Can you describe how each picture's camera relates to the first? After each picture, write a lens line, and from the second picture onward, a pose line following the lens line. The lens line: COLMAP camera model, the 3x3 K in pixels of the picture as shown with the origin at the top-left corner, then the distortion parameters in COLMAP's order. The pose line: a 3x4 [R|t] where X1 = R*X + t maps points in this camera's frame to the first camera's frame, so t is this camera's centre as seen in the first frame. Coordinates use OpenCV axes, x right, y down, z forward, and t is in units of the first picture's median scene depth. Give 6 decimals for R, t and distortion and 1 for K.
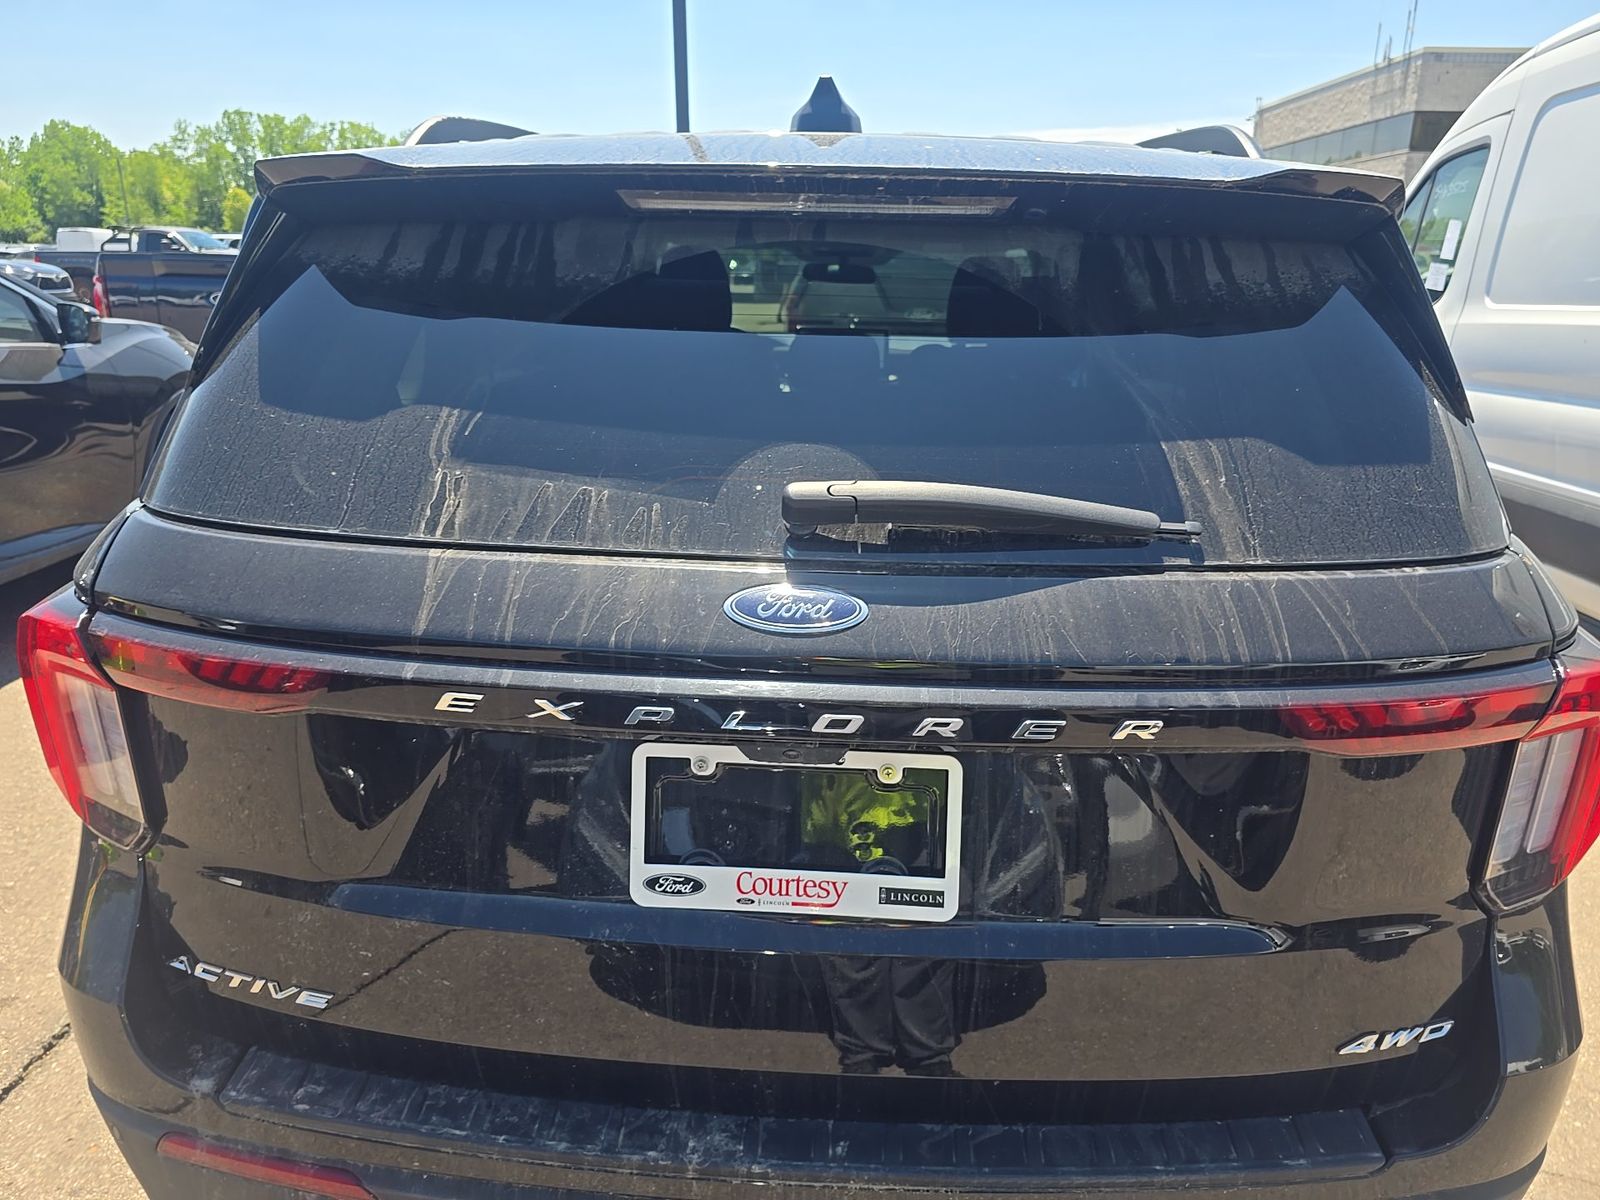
lens RADIAL K [[1089.3, 0, 798.4], [0, 1089.3, 616.5], [0, 0, 1]] dist [0.071211, -0.102592]
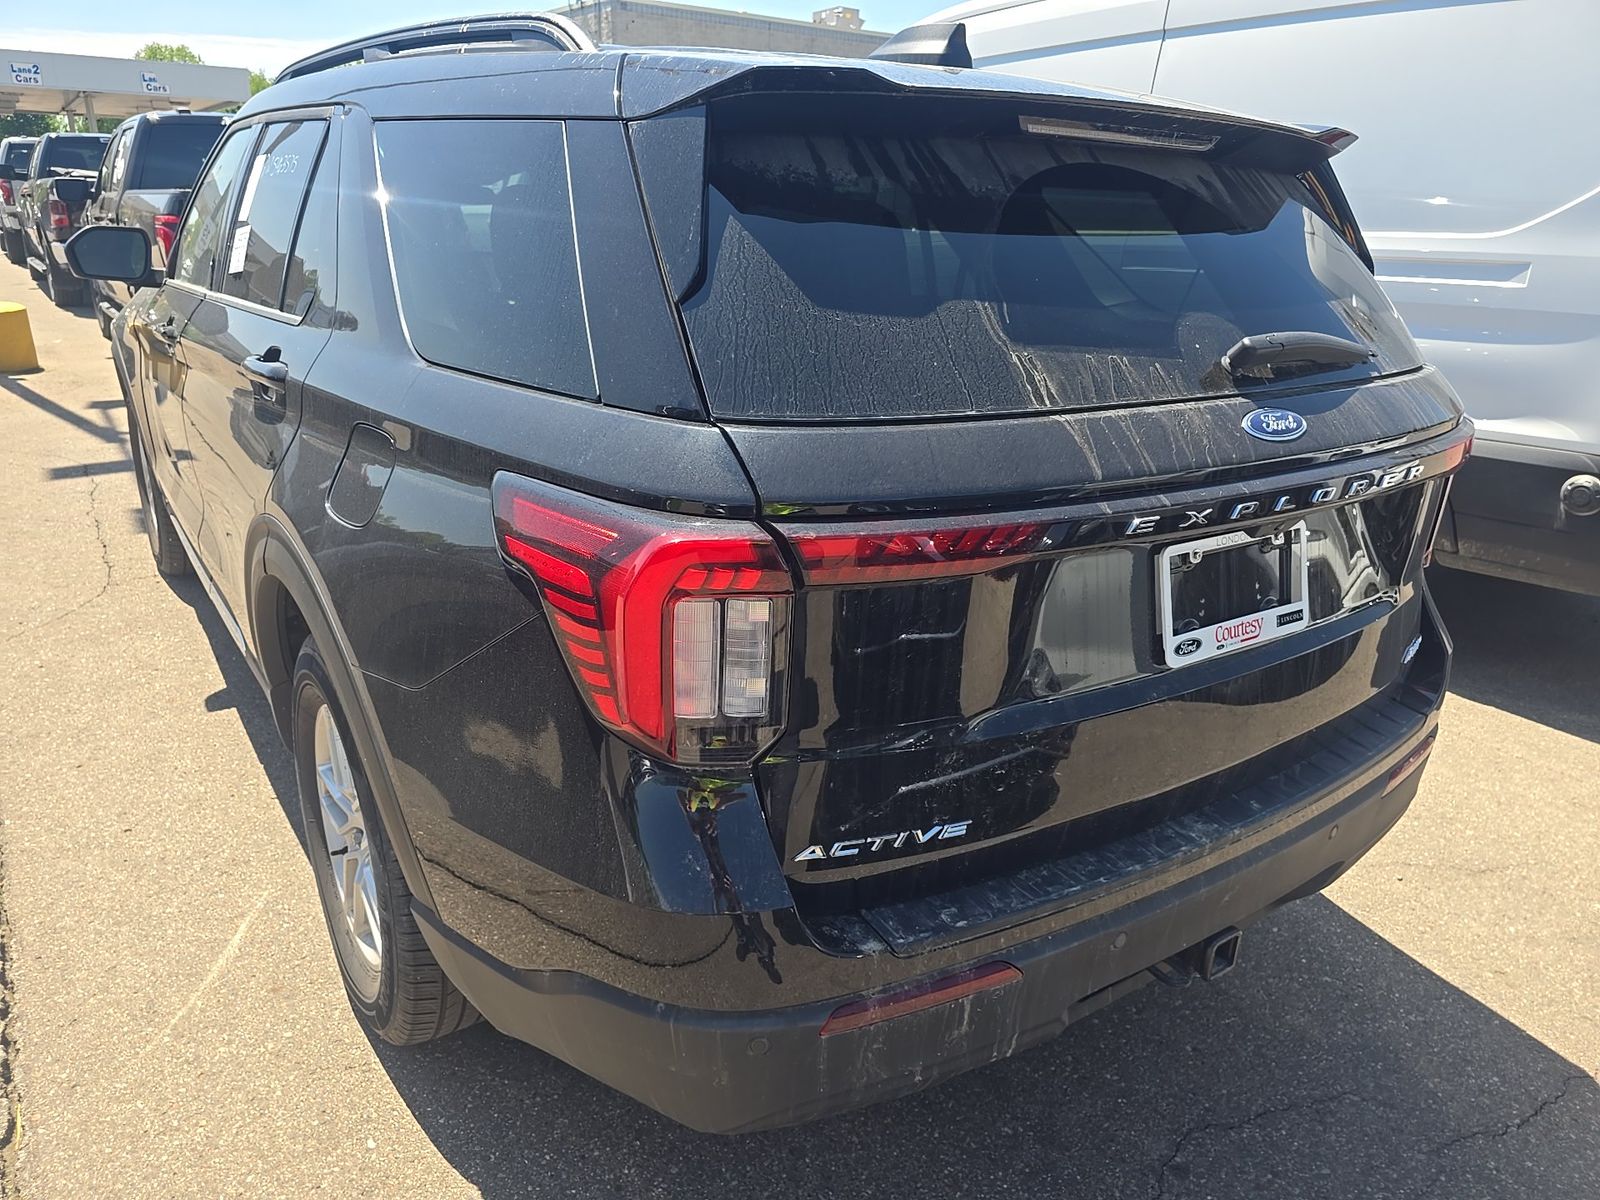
lens RADIAL K [[1066.9, 0, 800.0], [0, 1066.9, 600.0], [0, 0, 1]] dist [0.058352, -0.000184]
pose [[0.792018, -0.199483, 0.576987, -1.249268], [0.170690, 0.979774, 0.104437, -0.032820], [-0.586150, 0.015770, 0.810049, 0.202651]]
